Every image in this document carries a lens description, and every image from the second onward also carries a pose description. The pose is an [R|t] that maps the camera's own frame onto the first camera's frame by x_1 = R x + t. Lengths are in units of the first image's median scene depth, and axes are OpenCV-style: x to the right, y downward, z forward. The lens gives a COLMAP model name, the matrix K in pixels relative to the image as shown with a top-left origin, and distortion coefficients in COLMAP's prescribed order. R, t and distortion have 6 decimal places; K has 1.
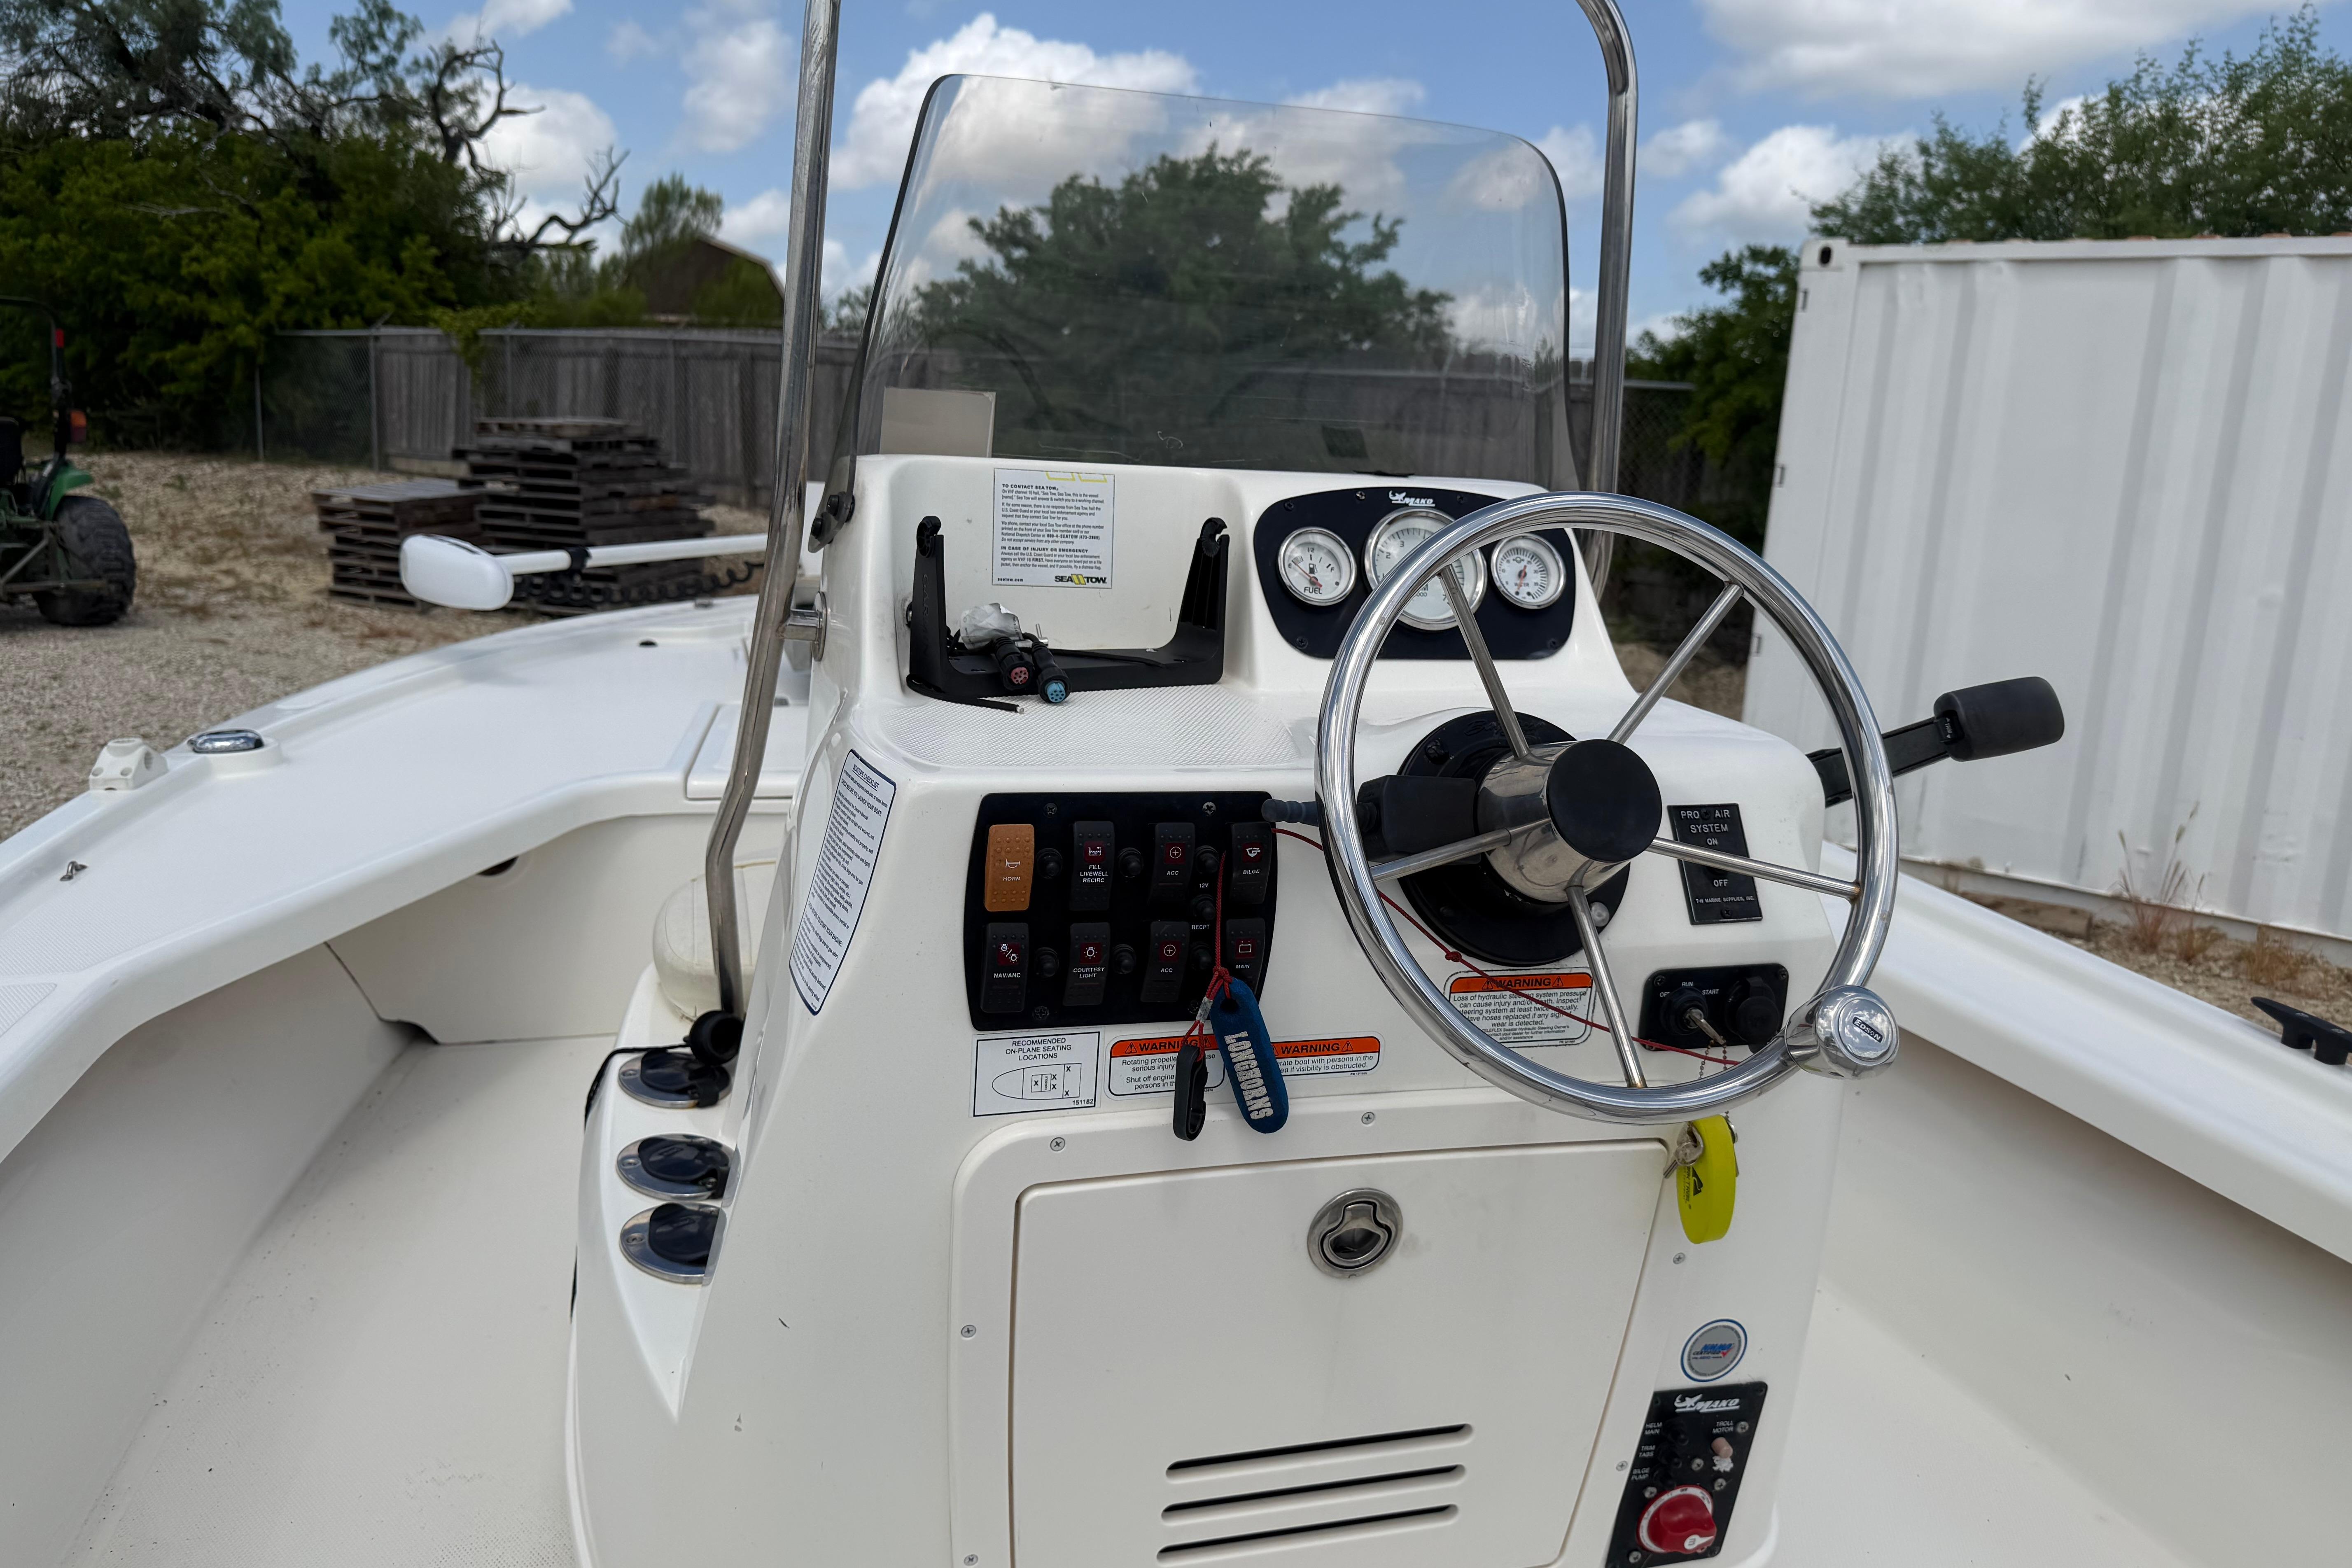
lens RADIAL K [[1657.1, 0, 1157.6], [0, 1657.1, 779.6], [0, 0, 1]] dist [0.047500, -0.061029]
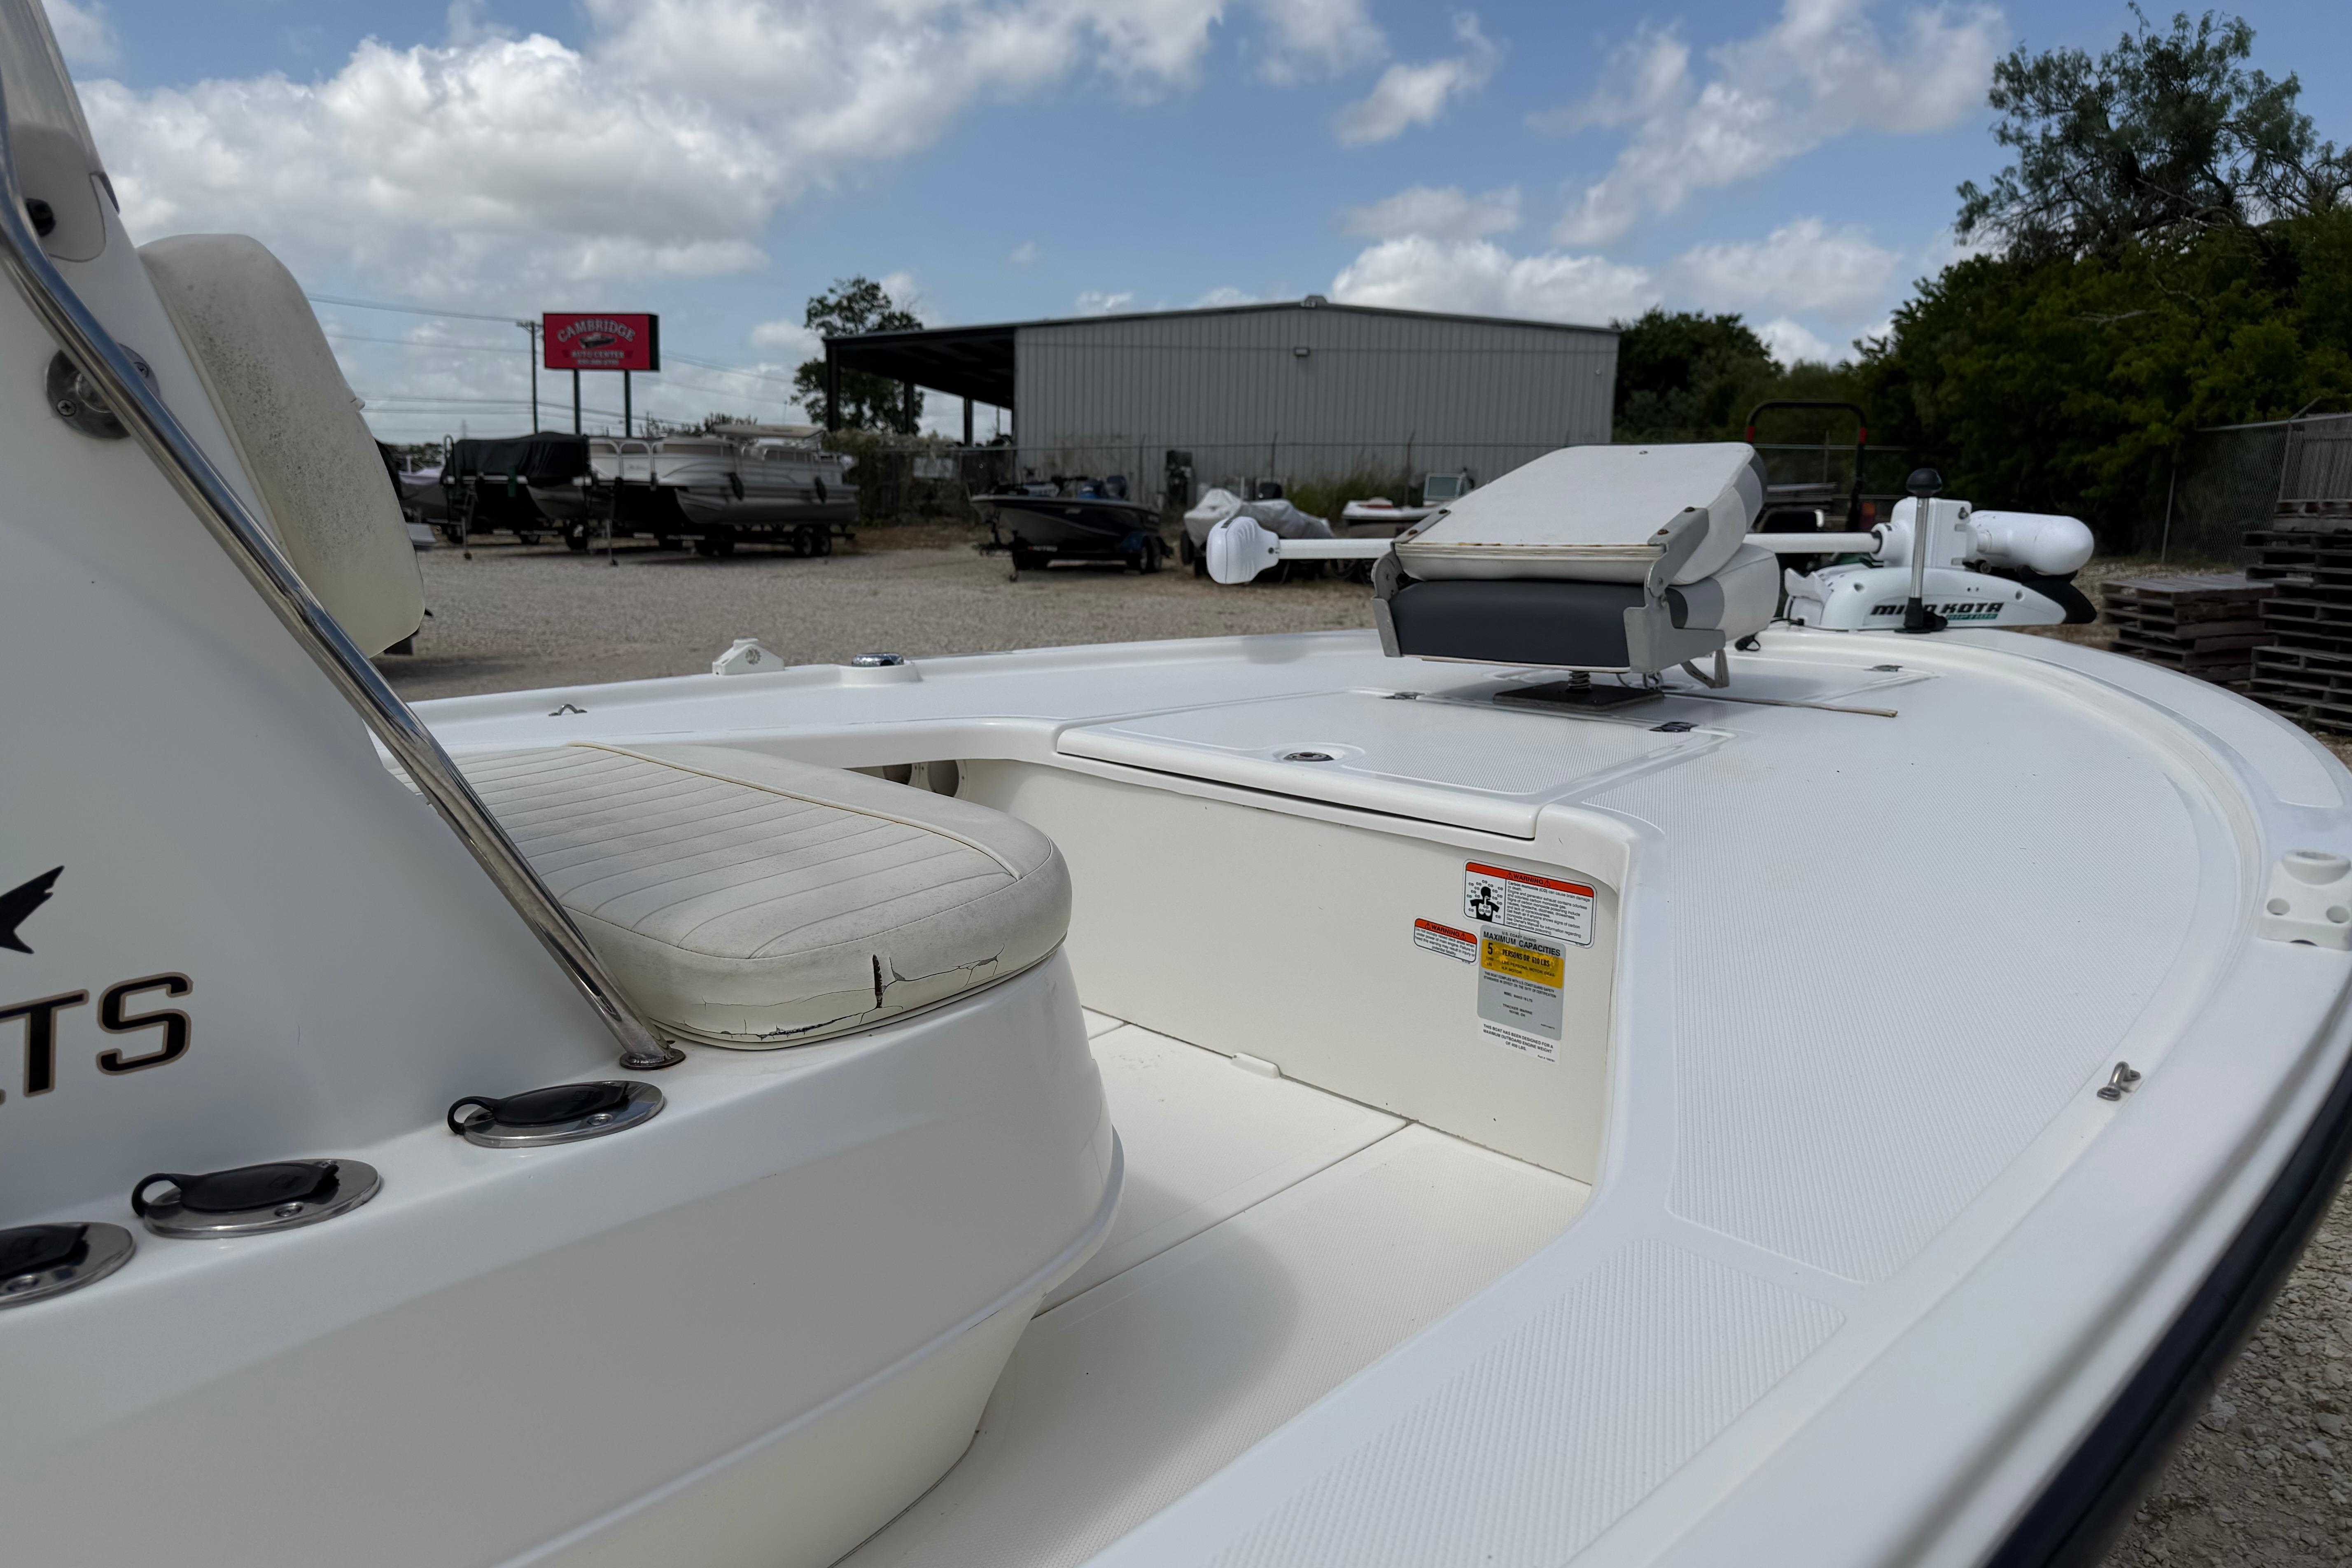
lens RADIAL K [[1657.1, 0, 1203.3], [0, 1657.1, 796.6], [0, 0, 1]] dist [0.047500, -0.061029]
pose [[0.475718, 0.122384, -0.871042, 0.070580], [-0.174692, 0.983692, 0.042804, -0.002306], [0.862076, 0.131802, 0.489339, 0.077086]]
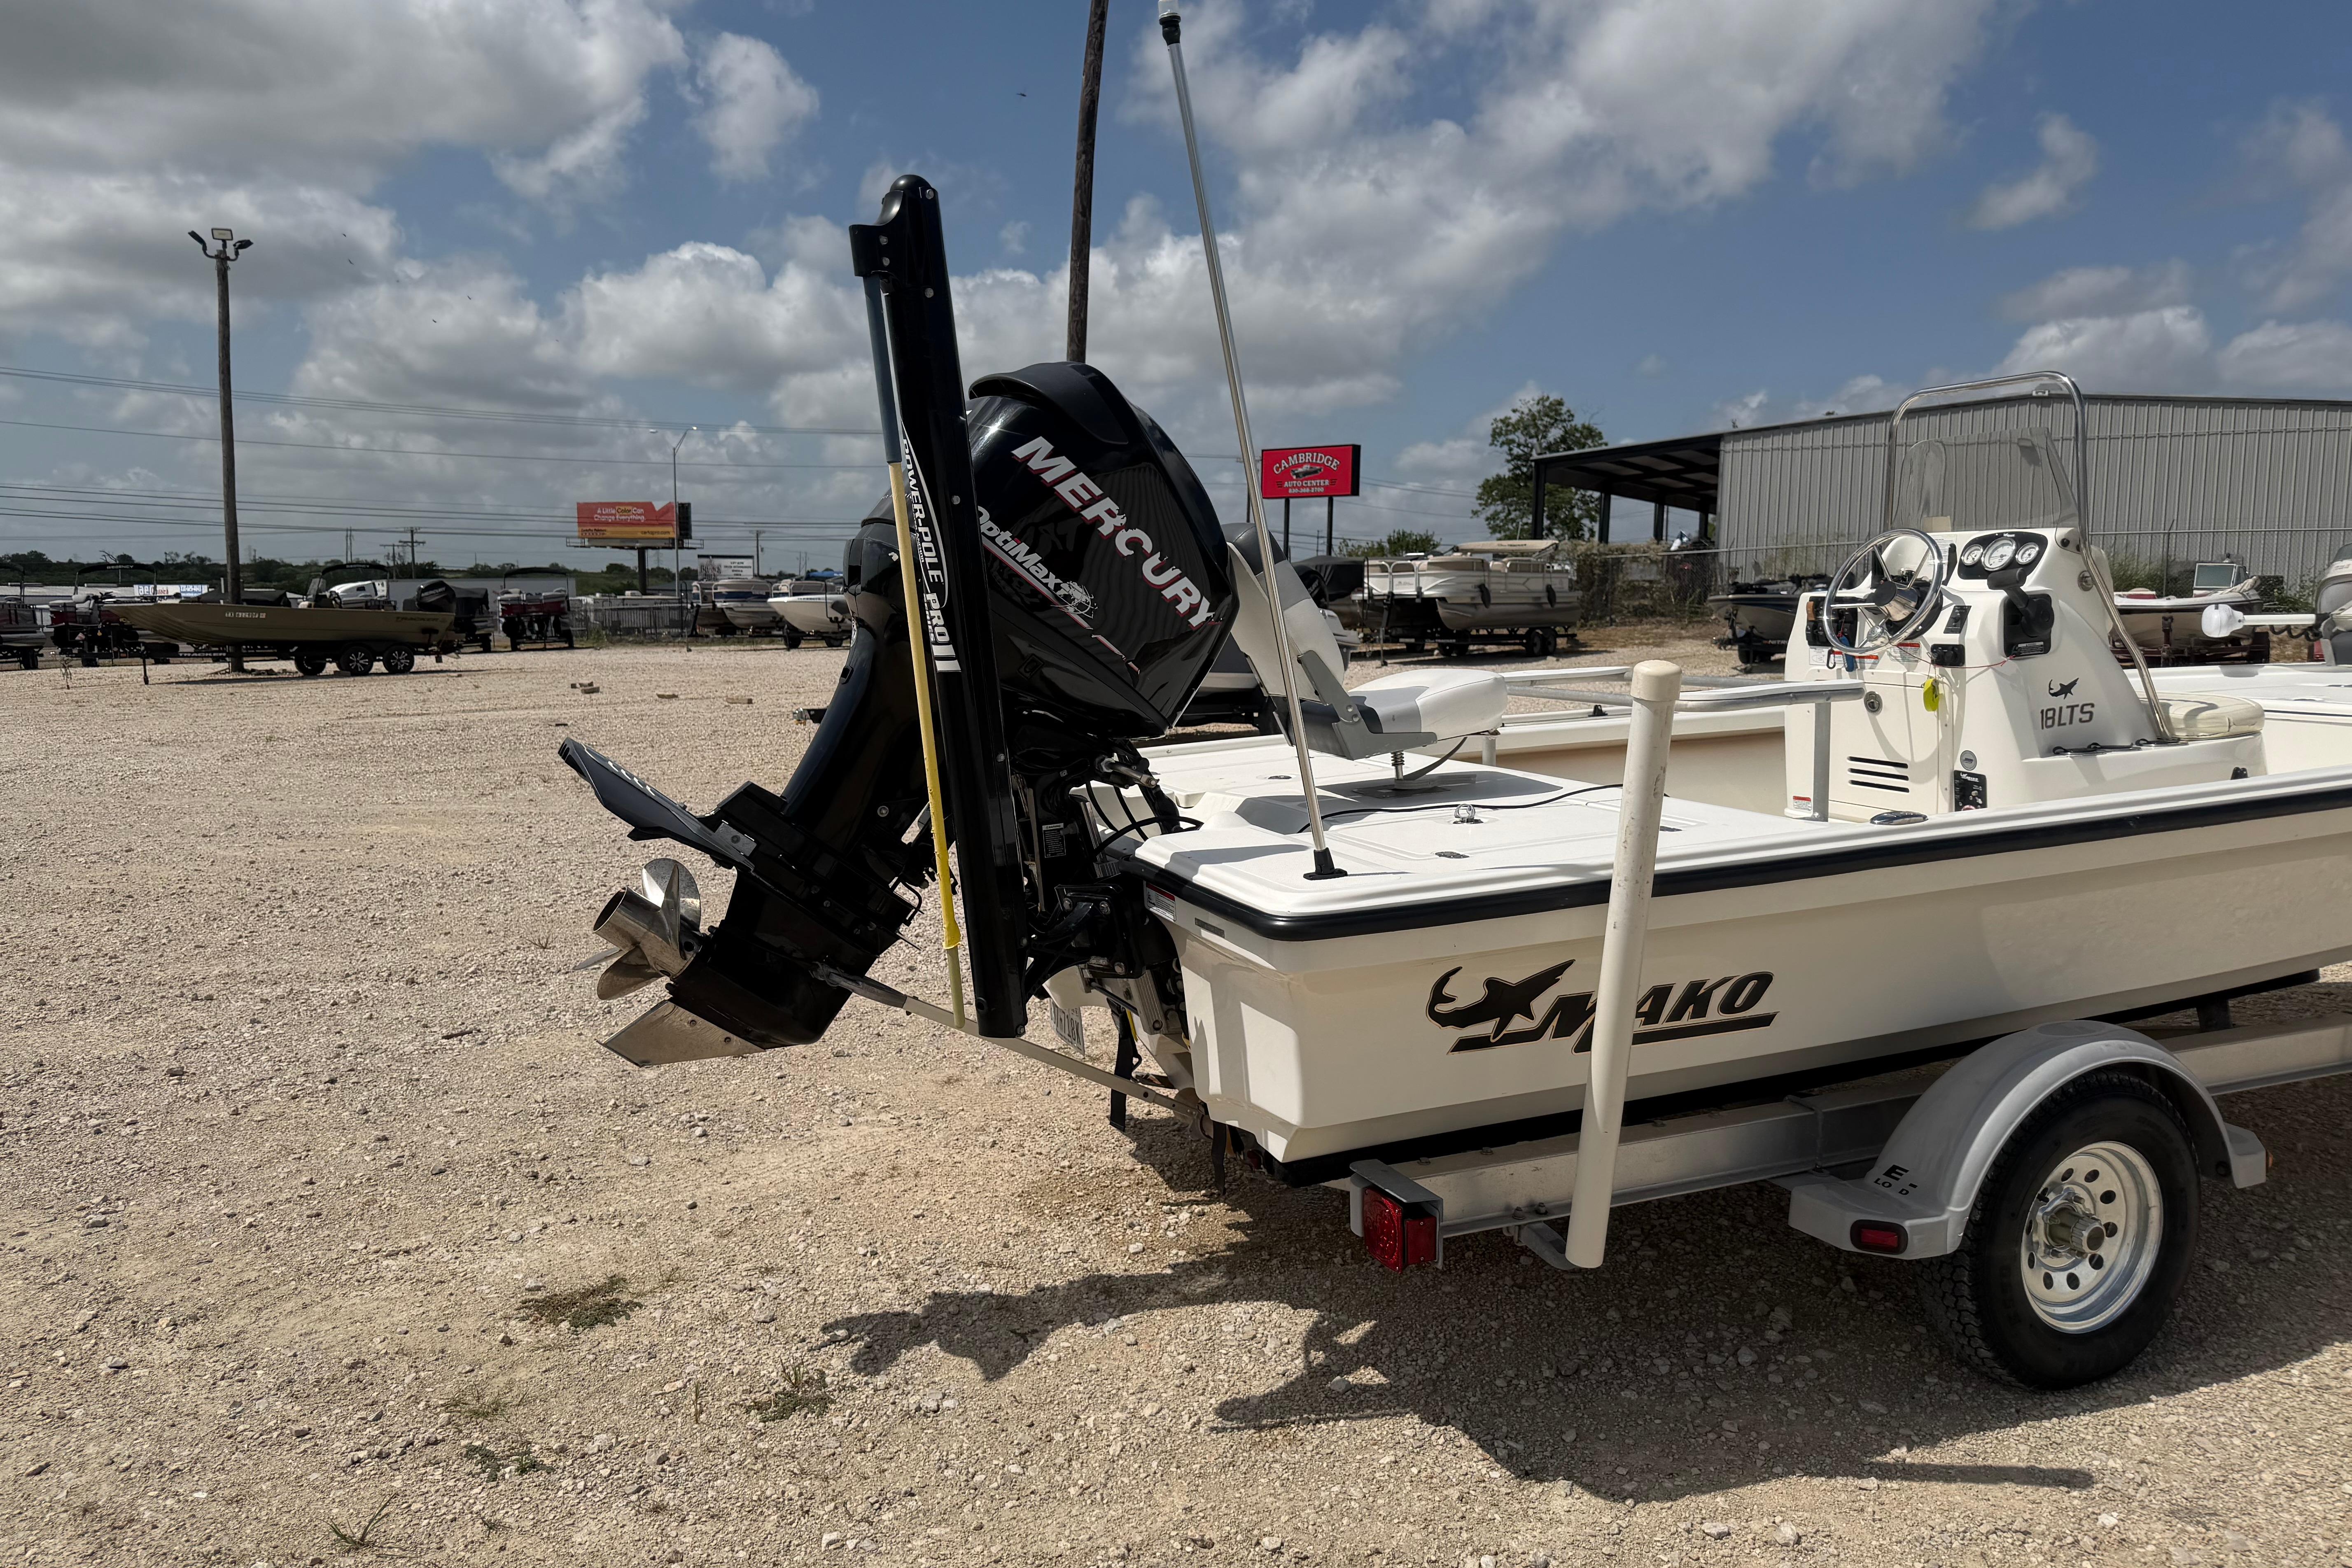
lens RADIAL K [[1661.3, 0, 1145.4], [0, 1661.3, 790.5], [0, 0, 1]] dist [0.026187, -0.035457]
pose [[0.087014, 0.071425, -0.993643, 0.222109], [-0.189037, 0.980488, 0.053925, 0.032232], [0.978107, 0.183143, 0.098818, -0.064042]]
